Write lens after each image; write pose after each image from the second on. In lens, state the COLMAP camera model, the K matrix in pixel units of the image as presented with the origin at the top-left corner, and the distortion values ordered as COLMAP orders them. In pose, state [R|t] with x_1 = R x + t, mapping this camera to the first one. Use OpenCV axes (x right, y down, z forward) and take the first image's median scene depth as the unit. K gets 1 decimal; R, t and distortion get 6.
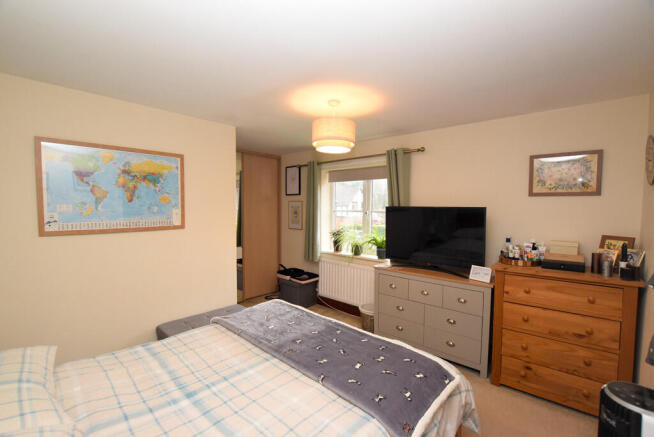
lens RADIAL K [[288.6, 0, 325.4], [0, 288.6, 220.2], [0, 0, 1]] dist [-0.022606, -0.000084]
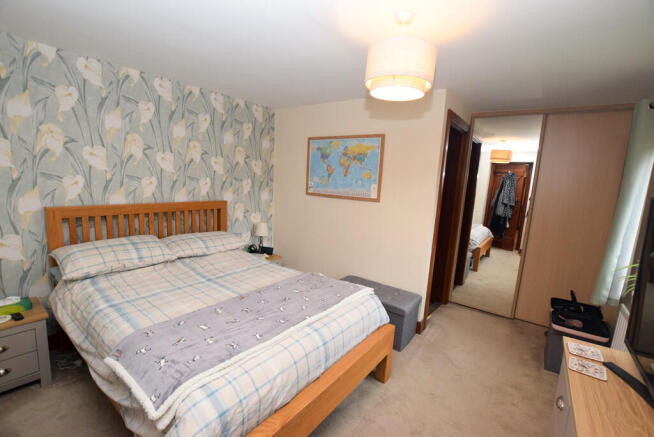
lens RADIAL K [[288.6, 0, 325.1], [0, 288.6, 220.1], [0, 0, 1]] dist [-0.022606, -0.000084]
pose [[0.089311, 0.145350, -0.985341, 0.668605], [-0.106194, 0.985045, 0.135681, -0.035590], [0.990326, 0.092520, 0.103410, 0.775279]]
